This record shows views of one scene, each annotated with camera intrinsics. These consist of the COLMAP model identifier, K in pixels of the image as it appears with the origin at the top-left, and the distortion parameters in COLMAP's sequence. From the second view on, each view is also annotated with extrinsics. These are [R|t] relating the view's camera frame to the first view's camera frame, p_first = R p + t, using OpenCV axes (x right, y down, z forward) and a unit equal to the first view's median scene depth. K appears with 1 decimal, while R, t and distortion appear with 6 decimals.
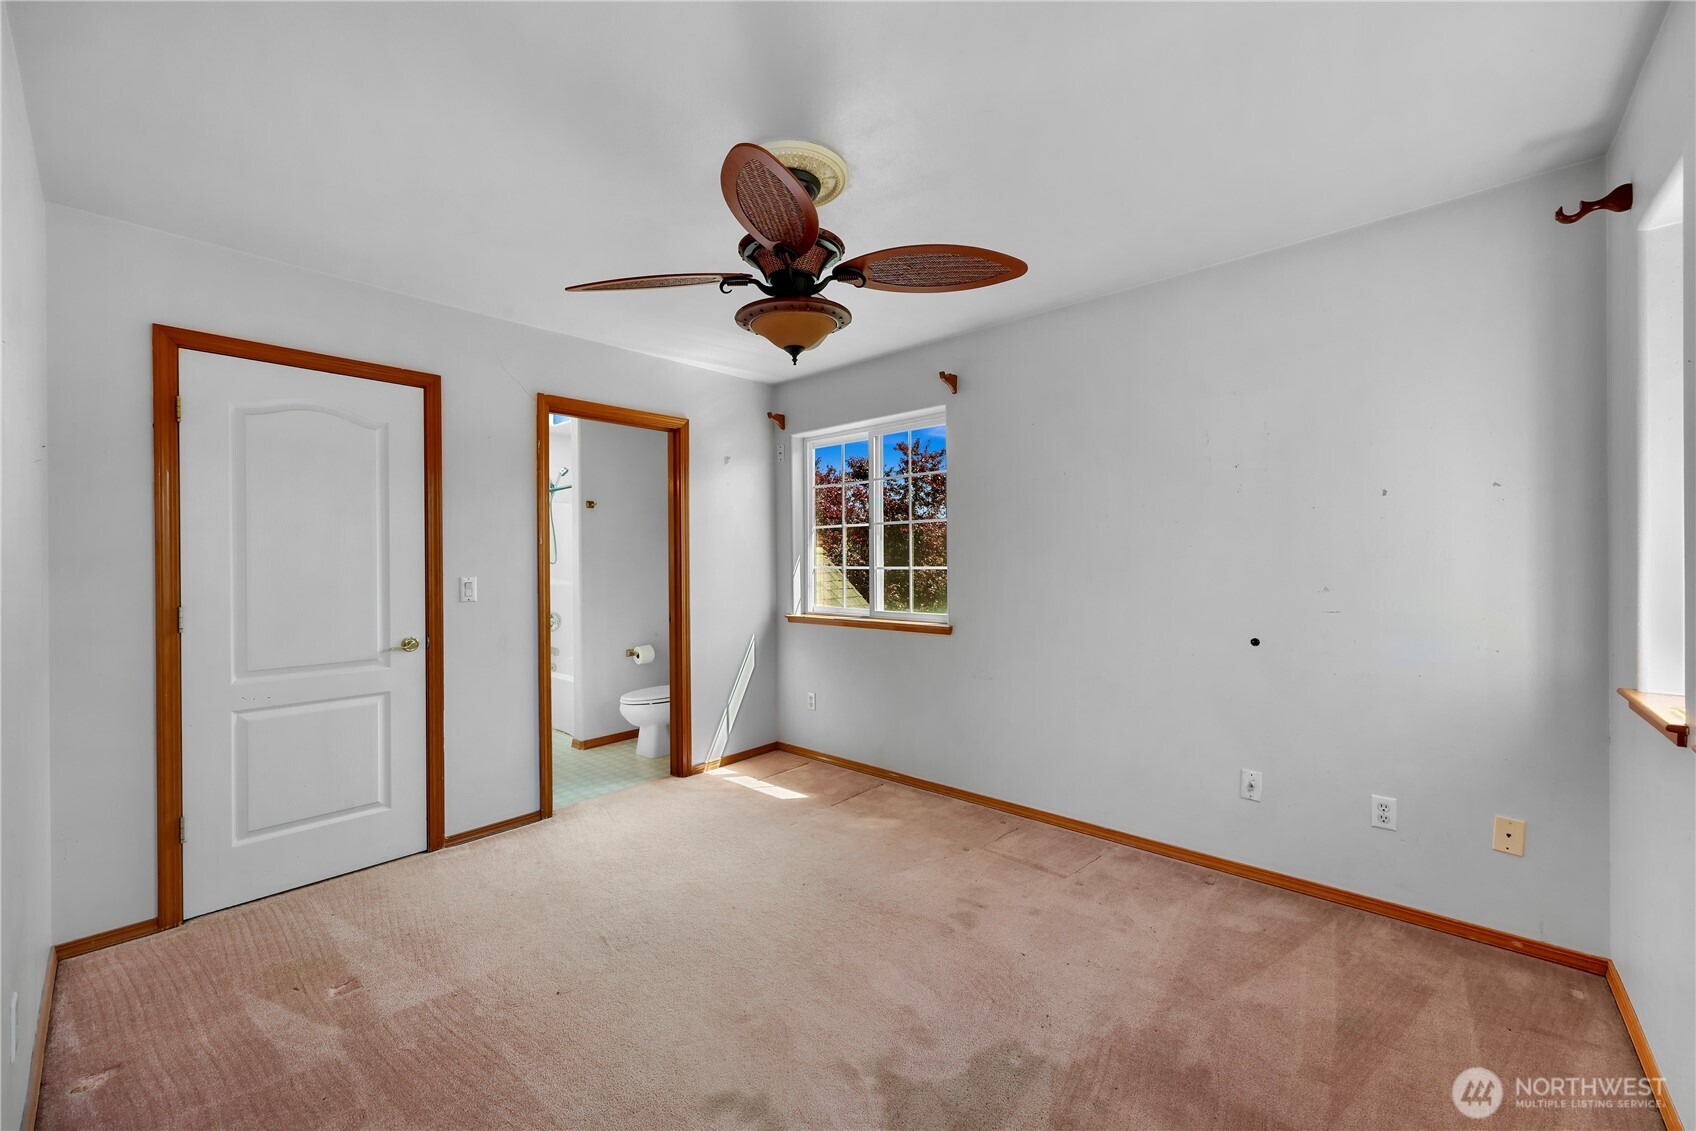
lens RADIAL K [[690.5, 0, 839.1], [0, 690.5, 566.9], [0, 0, 1]] dist [-0.005201, -0.000422]
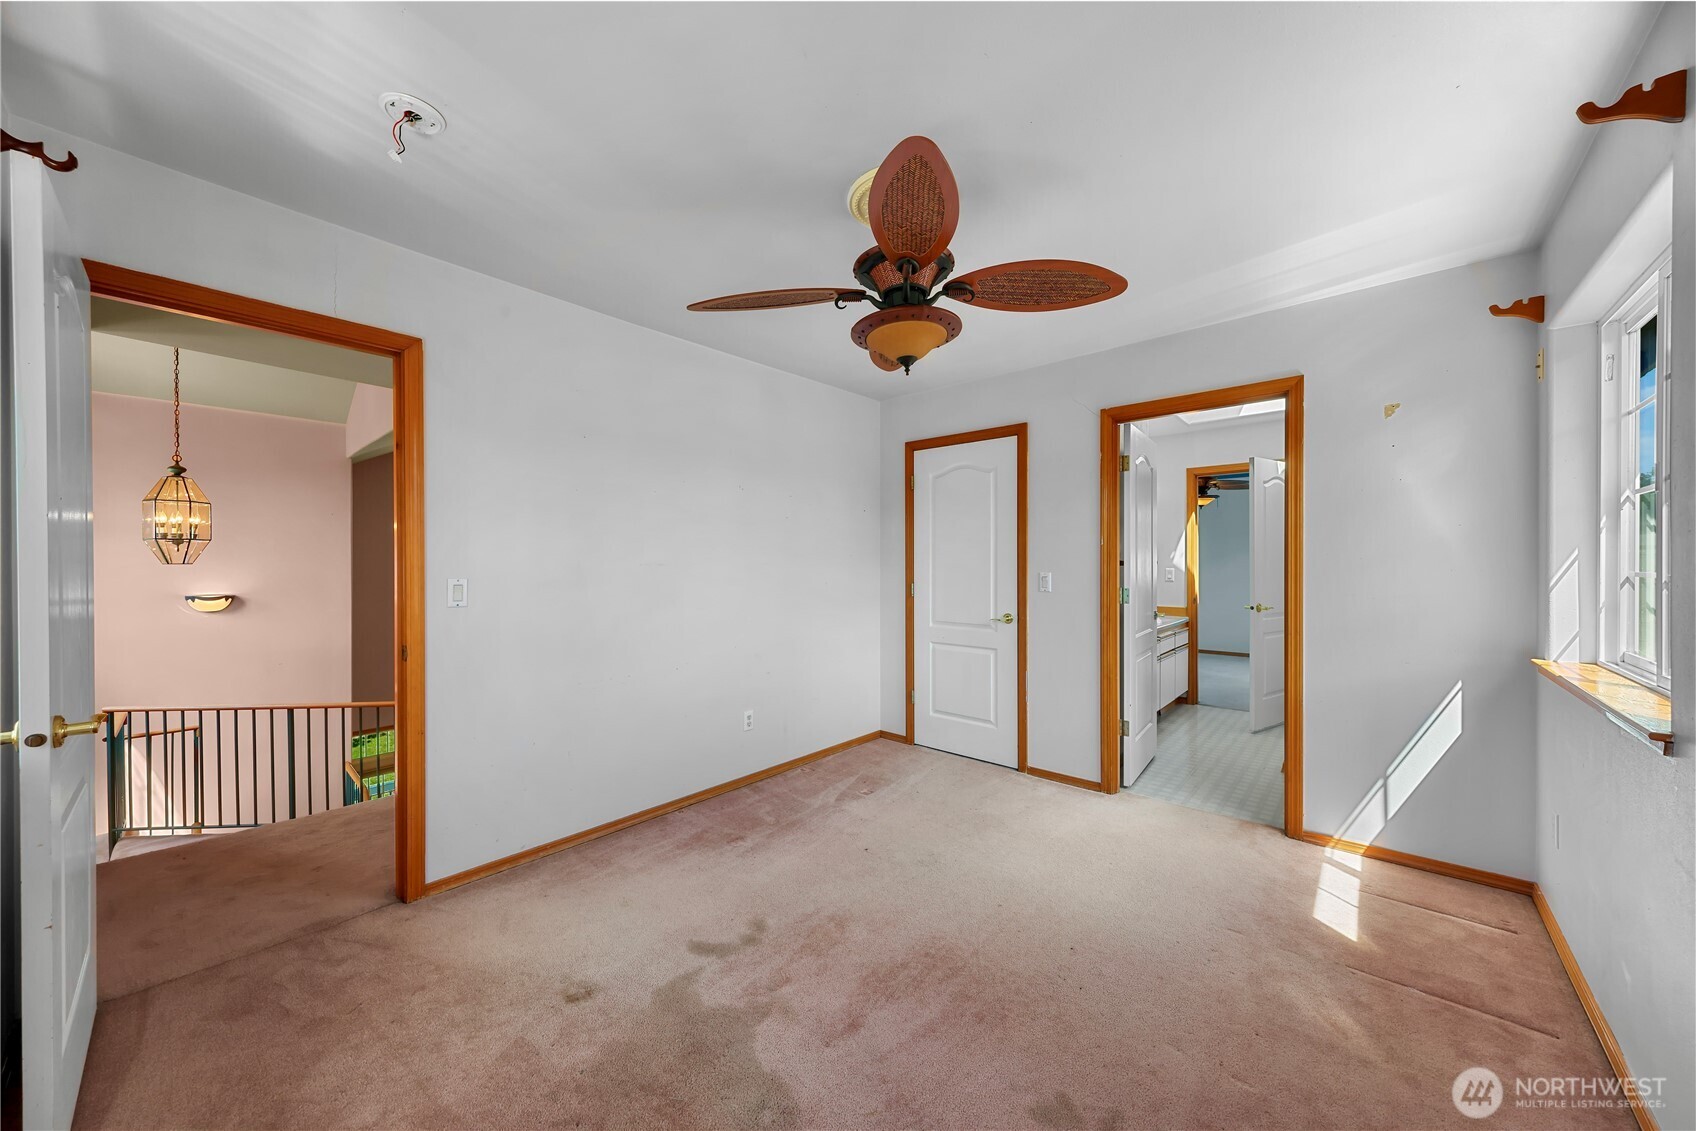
lens RADIAL K [[620.5, 0, 847.4], [0, 620.5, 565.5], [0, 0, 1]] dist [-0.000081, -0.000029]
pose [[-0.031353, 0.010121, -0.999457, 0.649520], [-0.009966, 0.999896, 0.010438, -0.006420], [0.999459, 0.010288, -0.031249, 0.692306]]
